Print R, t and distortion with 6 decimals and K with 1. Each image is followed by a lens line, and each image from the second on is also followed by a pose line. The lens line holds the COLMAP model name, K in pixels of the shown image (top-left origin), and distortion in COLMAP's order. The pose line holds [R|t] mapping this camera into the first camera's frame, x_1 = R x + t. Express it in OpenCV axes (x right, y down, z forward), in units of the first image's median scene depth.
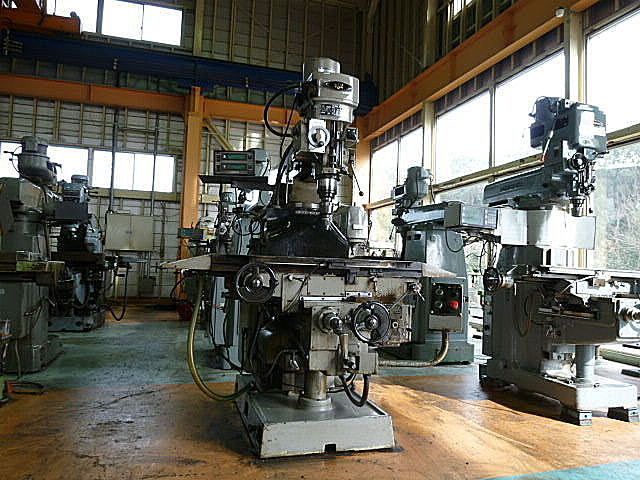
lens RADIAL K [[482.2, 0, 322.4], [0, 482.2, 243.9], [0, 0, 1]] dist [-0.023244, -0.001425]
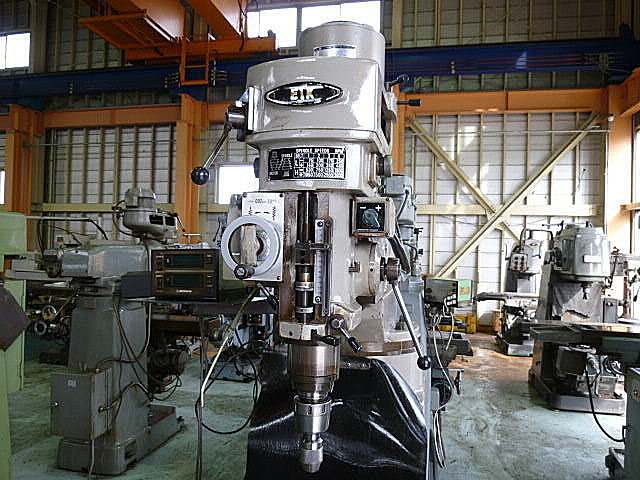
lens RADIAL K [[482.2, 0, 322.4], [0, 482.2, 243.9], [0, 0, 1]] dist [-0.023244, -0.001425]
pose [[0.870947, -0.015049, -0.491147, 0.115168], [0.026589, 0.999510, 0.016524, -0.120329], [0.490657, -0.027451, 0.870920, 0.373041]]
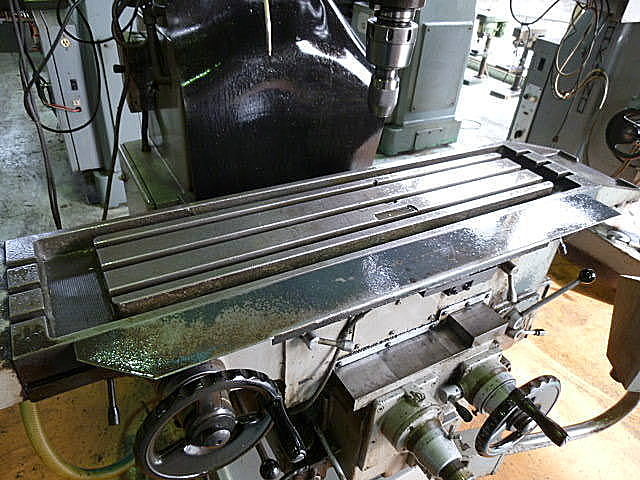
lens RADIAL K [[482.2, 0, 322.4], [0, 482.2, 243.9], [0, 0, 1]] dist [-0.023244, -0.001425]
pose [[0.974281, -0.099545, 0.202159, -0.058175], [-0.048745, 0.782790, 0.620374, -0.088028], [-0.220003, -0.614273, 0.757805, 0.394952]]
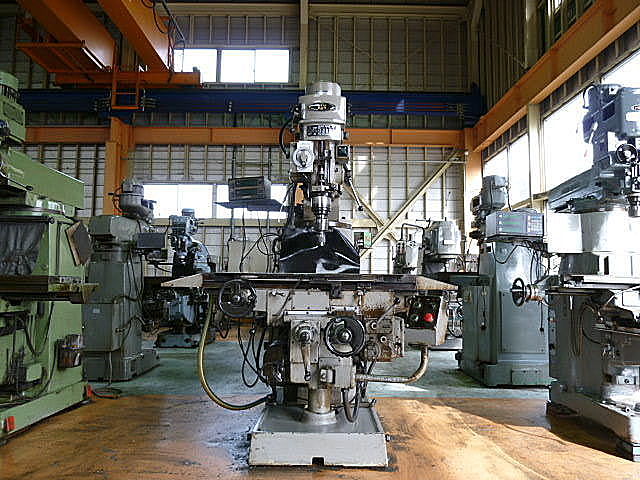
lens RADIAL K [[482.2, 0, 322.4], [0, 482.2, 243.9], [0, 0, 1]] dist [-0.023244, -0.001425]
pose [[0.956254, -0.049270, -0.288358, 0.170082], [0.036755, 0.998139, -0.048657, 0.009041], [0.290218, 0.035930, 0.956286, 0.010240]]
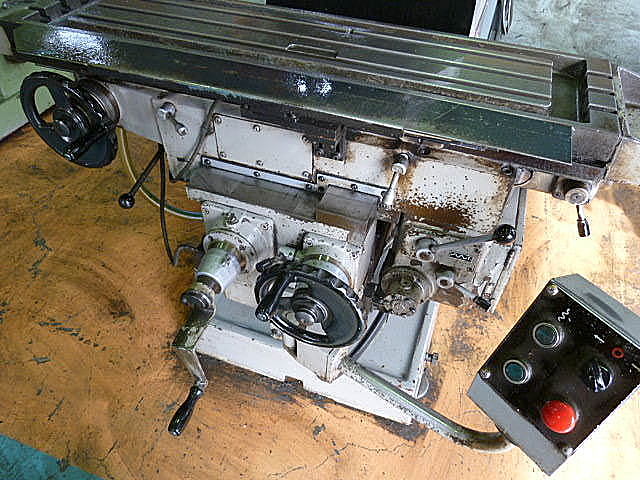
lens RADIAL K [[482.2, 0, 322.4], [0, 482.2, 243.9], [0, 0, 1]] dist [-0.023244, -0.001425]
pose [[0.799526, 0.412869, -0.436231, 0.117265], [0.037782, 0.690278, 0.722557, -0.061402], [0.599443, -0.594184, 0.536296, 0.402998]]
